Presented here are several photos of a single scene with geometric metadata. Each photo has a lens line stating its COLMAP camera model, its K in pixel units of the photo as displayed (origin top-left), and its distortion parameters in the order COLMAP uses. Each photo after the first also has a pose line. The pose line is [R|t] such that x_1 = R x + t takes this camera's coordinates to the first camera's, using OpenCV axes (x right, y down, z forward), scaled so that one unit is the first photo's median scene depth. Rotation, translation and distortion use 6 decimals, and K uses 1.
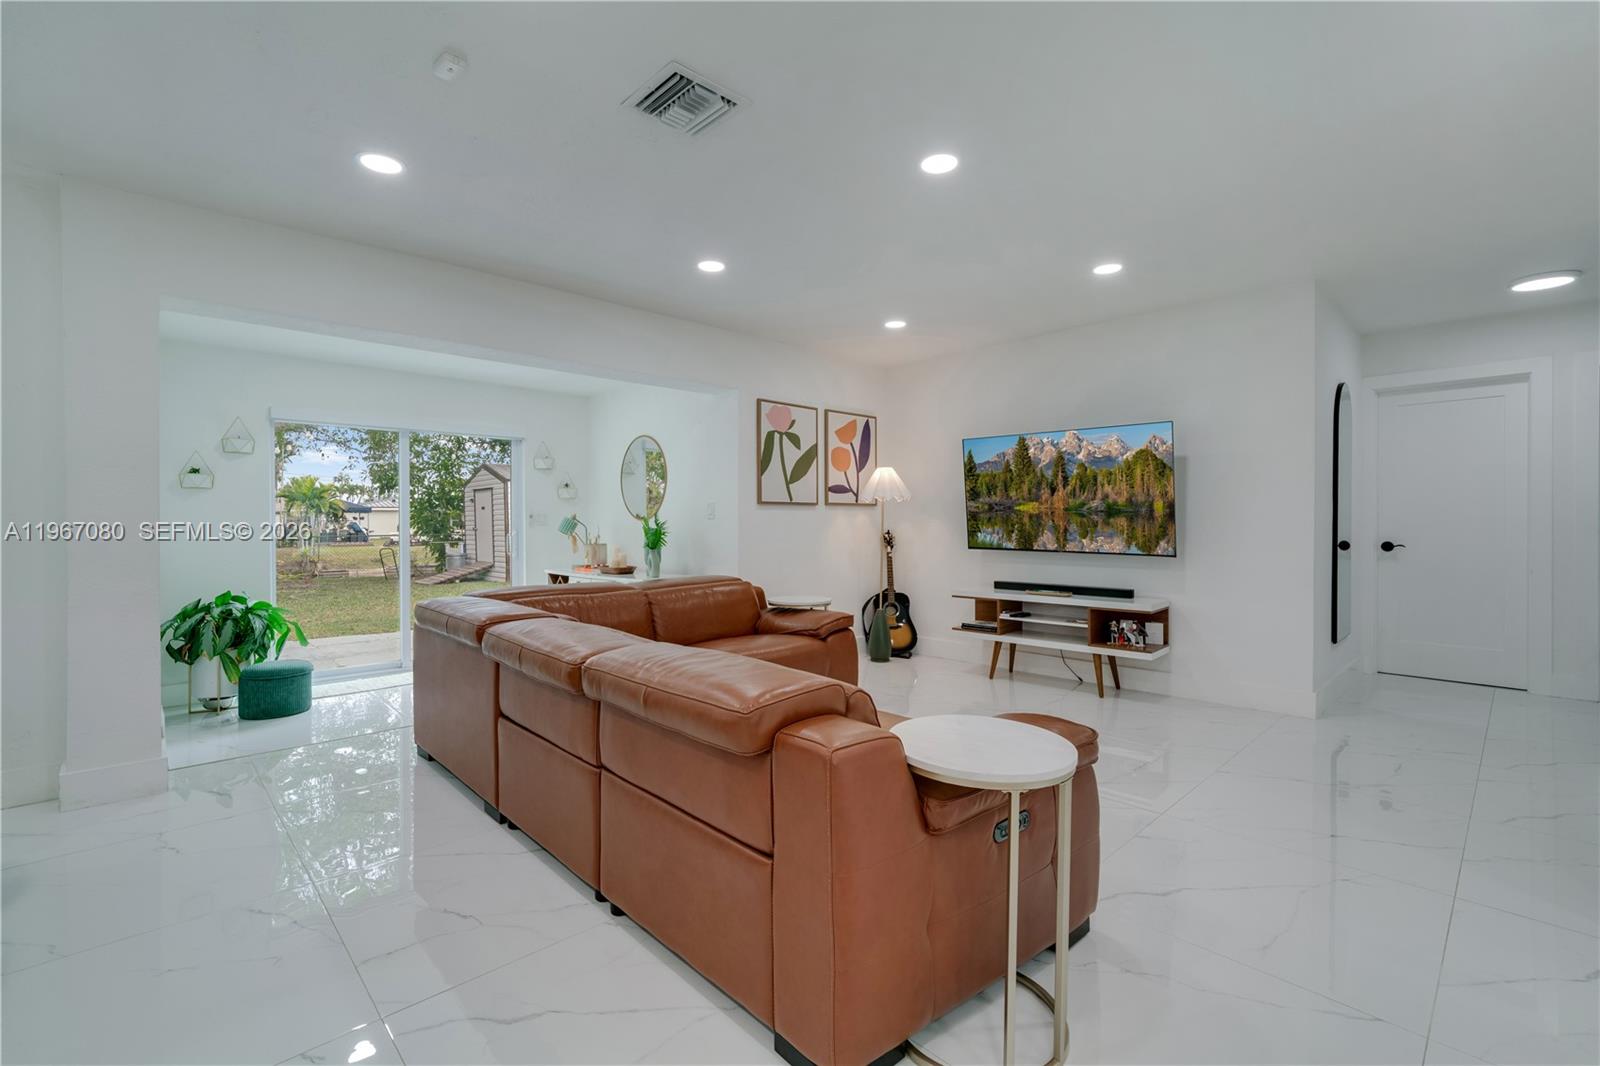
lens RADIAL K [[699.3, 0, 799.3], [0, 699.3, 523.4], [0, 0, 1]] dist [0.000983, 0.000777]
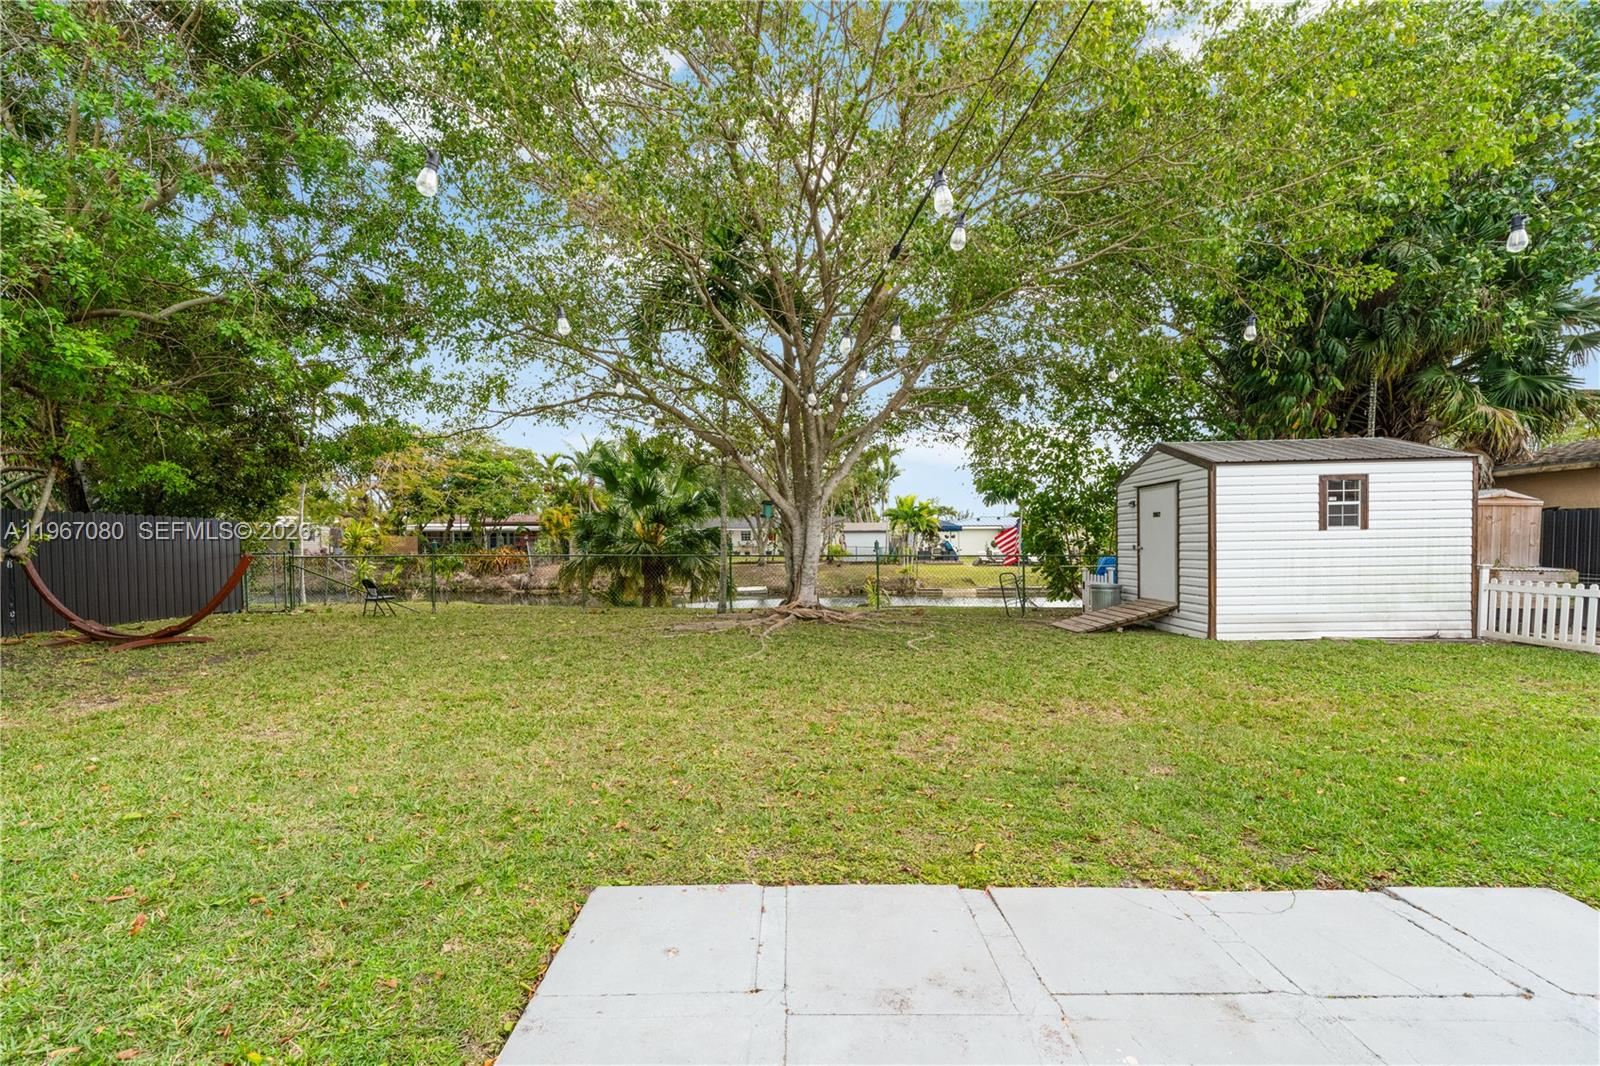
lens RADIAL K [[726.1, 0, 801.3], [0, 726.1, 563.9], [0, 0, 1]] dist [0.003738, 0.000503]
pose [[0.730544, 0.023433, -0.682463, -0.795777], [-0.004432, 0.999553, 0.029576, 0.014614], [0.682851, -0.018582, 0.730322, 1.020002]]
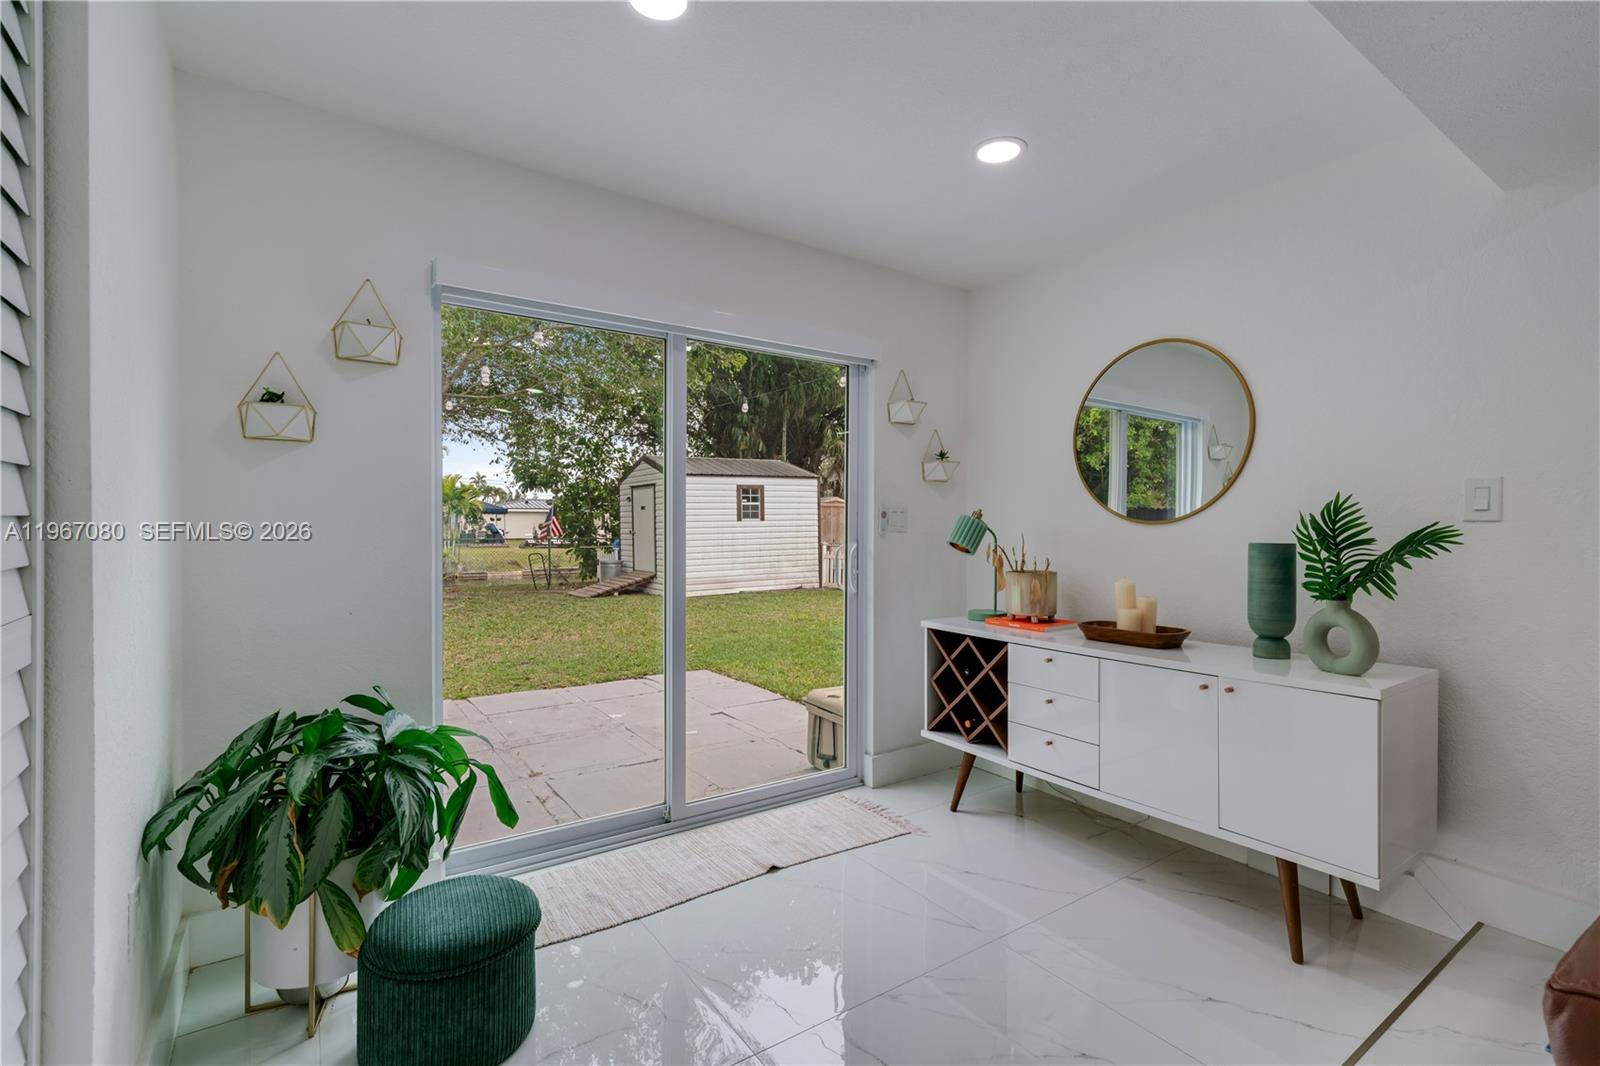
lens RADIAL K [[734.0, 0, 801.7], [0, 734.0, 534.5], [0, 0, 1]] dist [0.003787, -0.000603]
pose [[0.986929, 0.010021, -0.160844, -0.396008], [-0.008575, 0.999916, 0.009682, 0.000147], [0.160928, -0.008176, 0.986932, 0.508772]]
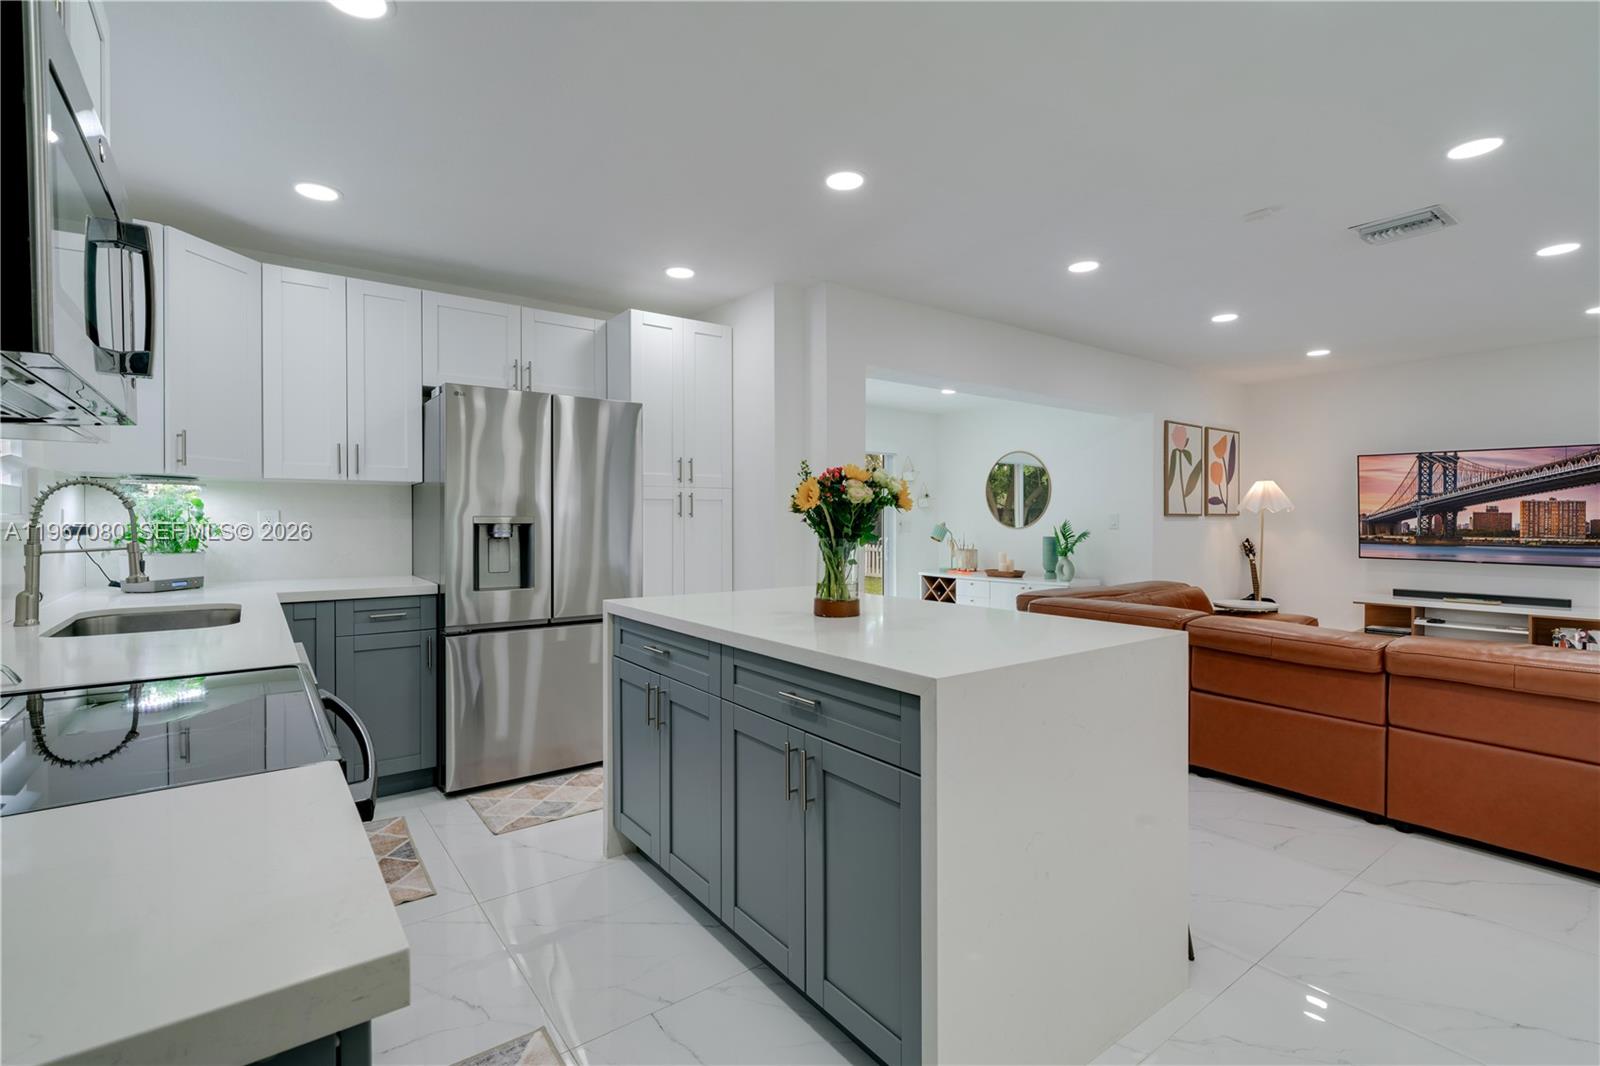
lens RADIAL K [[734.0, 0, 803.9], [0, 734.0, 527.0], [0, 0, 1]] dist [0.003787, -0.000603]
pose [[0.993425, 0.004327, -0.114404, -0.447834], [-0.003179, 0.999943, 0.010211, -0.018566], [0.114441, -0.009781, 0.993382, -0.198672]]
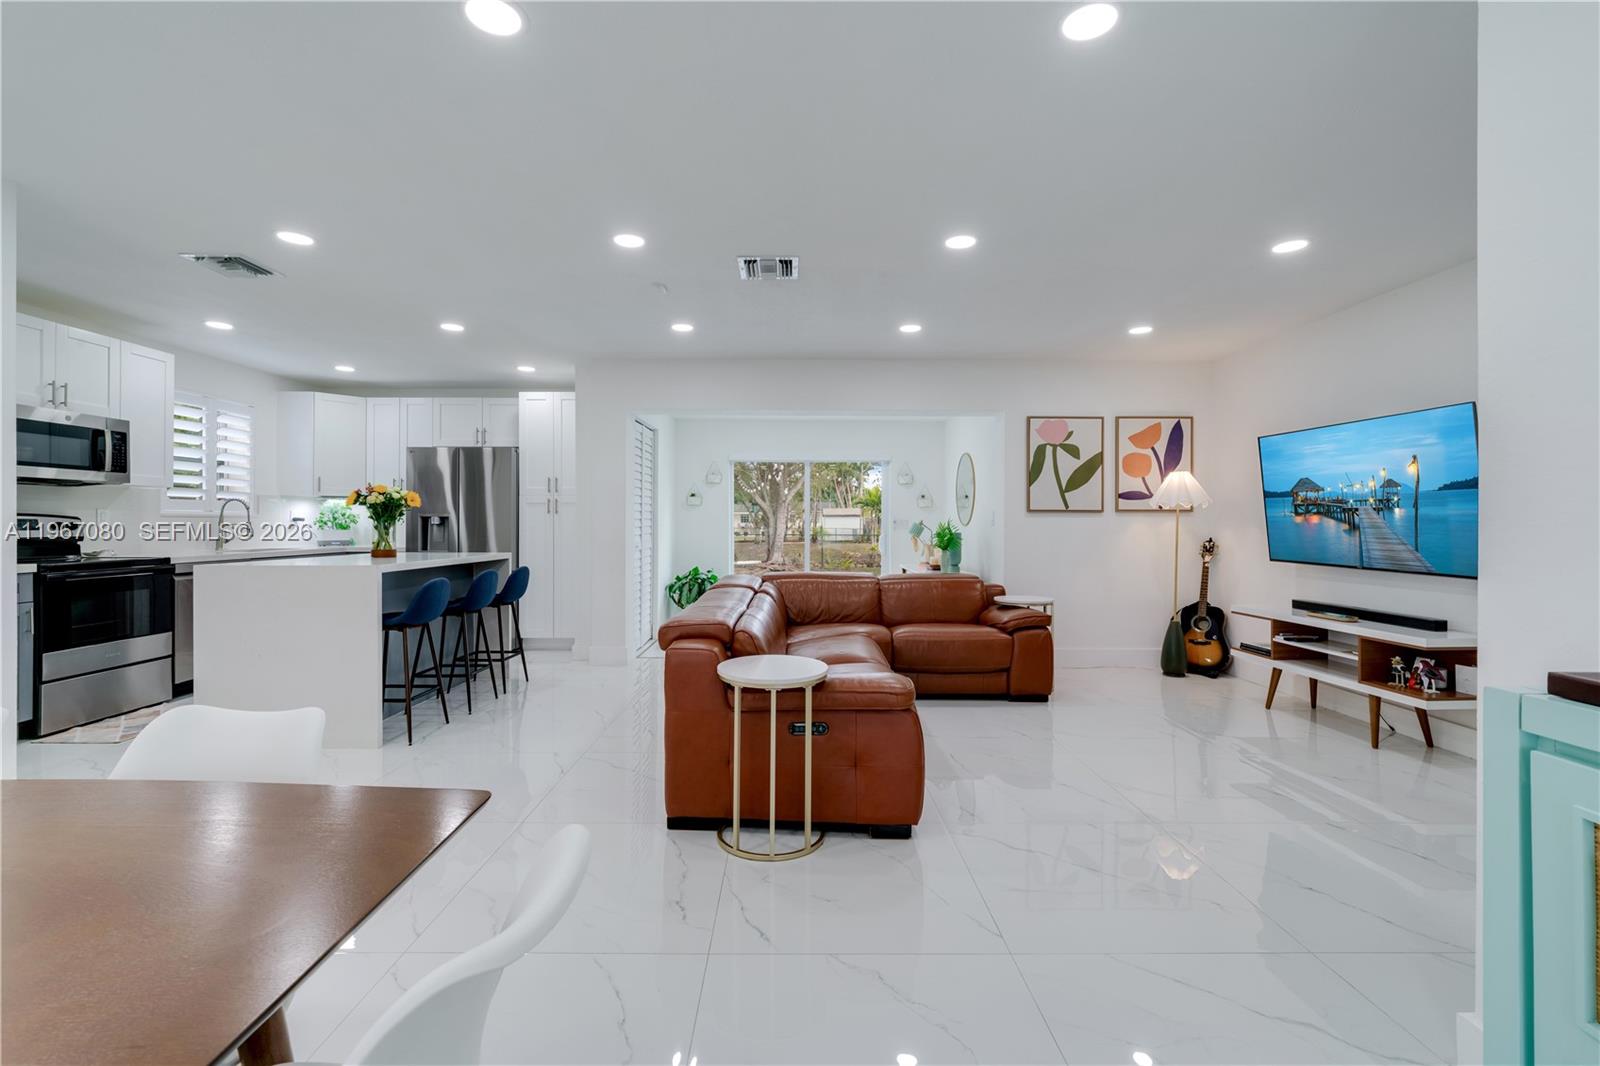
lens RADIAL K [[699.3, 0, 794.8], [0, 699.3, 524.6], [0, 0, 1]] dist [0.000983, 0.000777]
pose [[0.726935, 0.005402, -0.686685, 0.391915], [-0.005604, 0.999982, 0.001934, -0.007354], [0.686683, 0.002442, 0.726953, -0.046684]]
